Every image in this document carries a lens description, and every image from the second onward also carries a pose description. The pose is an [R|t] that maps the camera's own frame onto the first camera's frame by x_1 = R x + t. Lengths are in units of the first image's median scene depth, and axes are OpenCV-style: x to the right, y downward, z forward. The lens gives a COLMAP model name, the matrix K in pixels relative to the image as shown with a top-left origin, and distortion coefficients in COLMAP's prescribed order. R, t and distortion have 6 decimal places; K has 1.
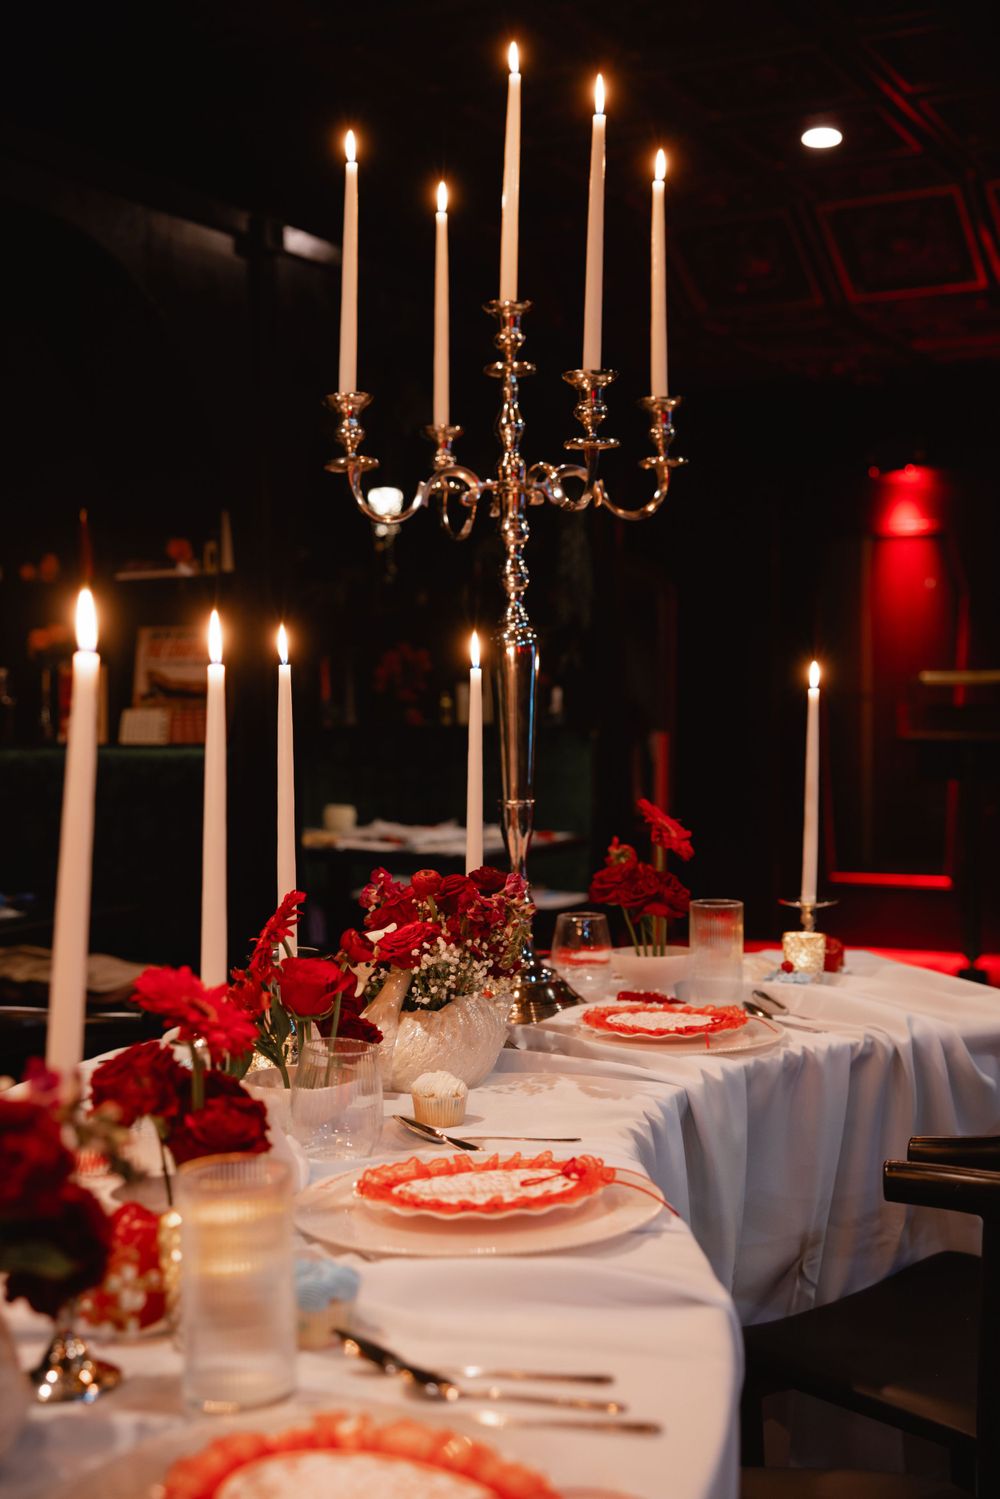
lens RADIAL K [[2046.2, 0, 500.0], [0, 2046.2, 749.5], [0, 0, 1]] dist [-0.002678, 0.011466]
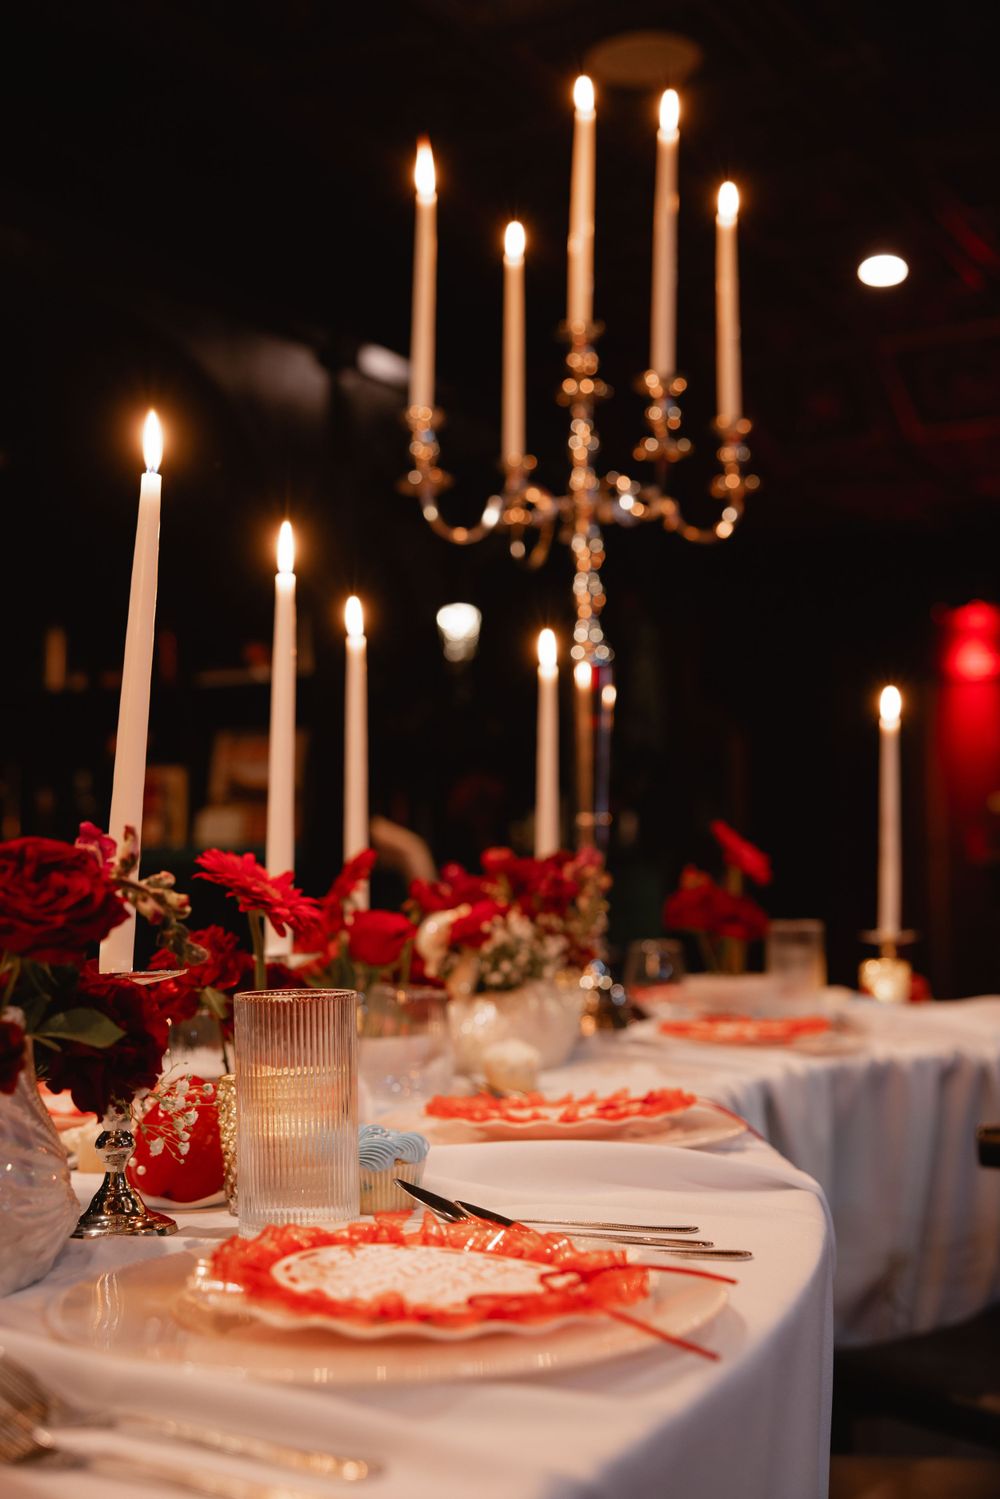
lens RADIAL K [[2006.5, 0, 500.0], [0, 2006.5, 749.5], [0, 0, 1]] dist [0.007264, -0.000263]
pose [[0.999382, -0.002771, -0.035044, -0.001068], [-0.001165, 0.993728, -0.111816, 0.103057], [0.035134, 0.111788, 0.993111, 0.034622]]
